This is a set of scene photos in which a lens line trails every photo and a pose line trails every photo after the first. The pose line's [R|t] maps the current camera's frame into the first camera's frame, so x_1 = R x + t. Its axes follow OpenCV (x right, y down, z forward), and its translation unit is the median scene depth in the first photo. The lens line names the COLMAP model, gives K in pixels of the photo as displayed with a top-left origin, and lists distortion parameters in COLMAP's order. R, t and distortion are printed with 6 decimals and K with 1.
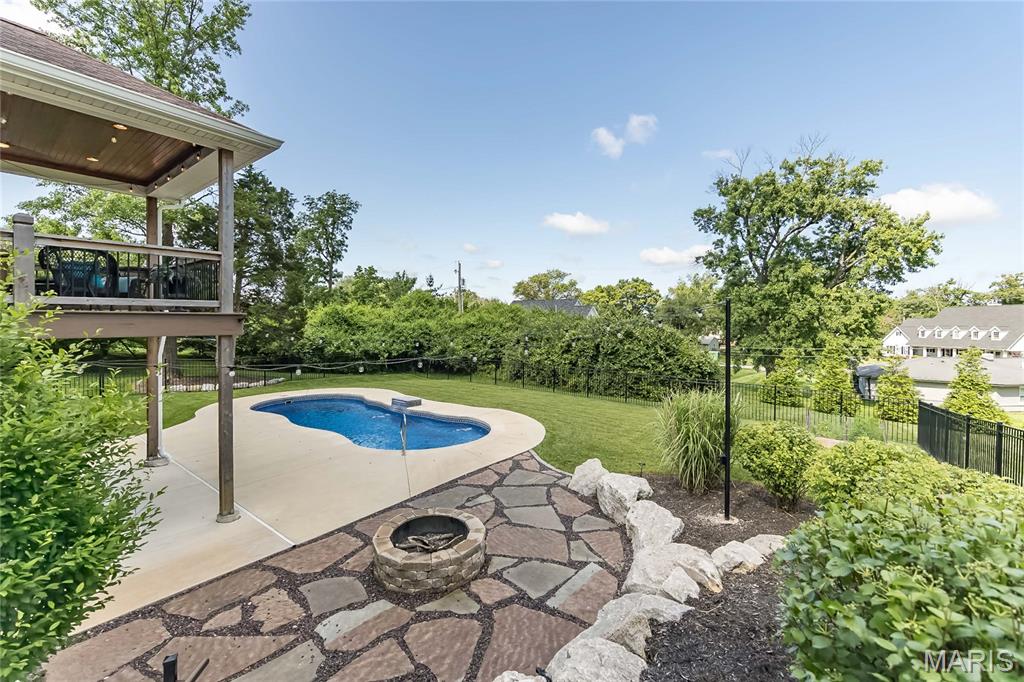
lens RADIAL K [[420.2, 0, 516.2], [0, 420.2, 320.2], [0, 0, 1]] dist [0.000803, 0.000158]
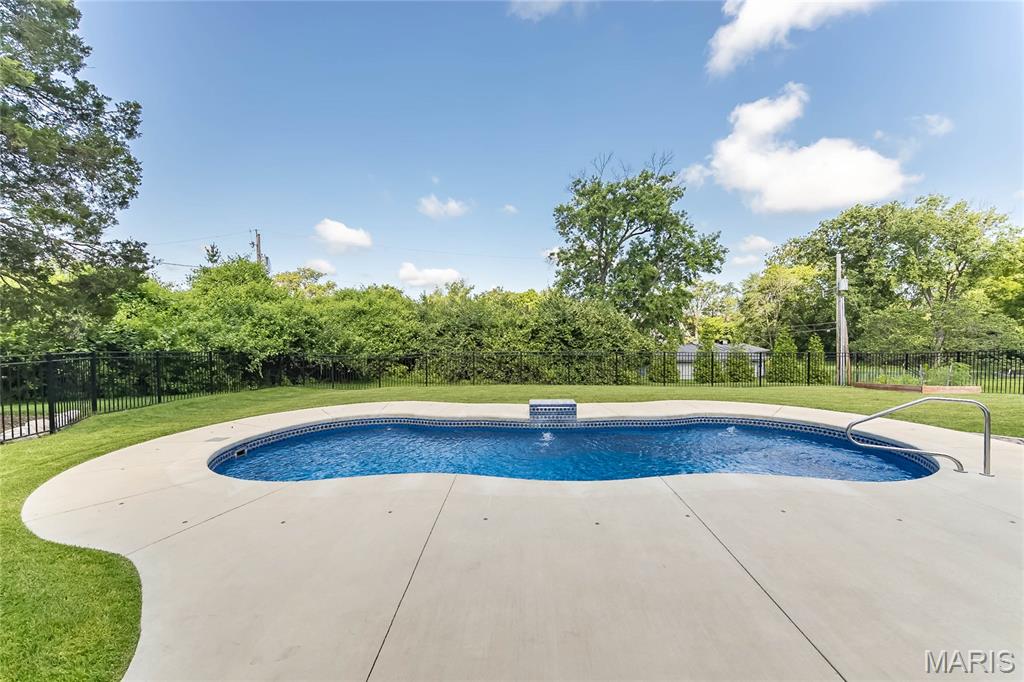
lens RADIAL K [[412.9, 0, 512.0], [0, 412.9, 341.0], [0, 0, 1]] dist [0.000566, -0.000175]
pose [[0.799886, -0.024704, 0.599643, -0.347767], [0.011798, 0.999607, 0.025445, 0.049143], [-0.600036, -0.013278, 0.799863, 0.322429]]
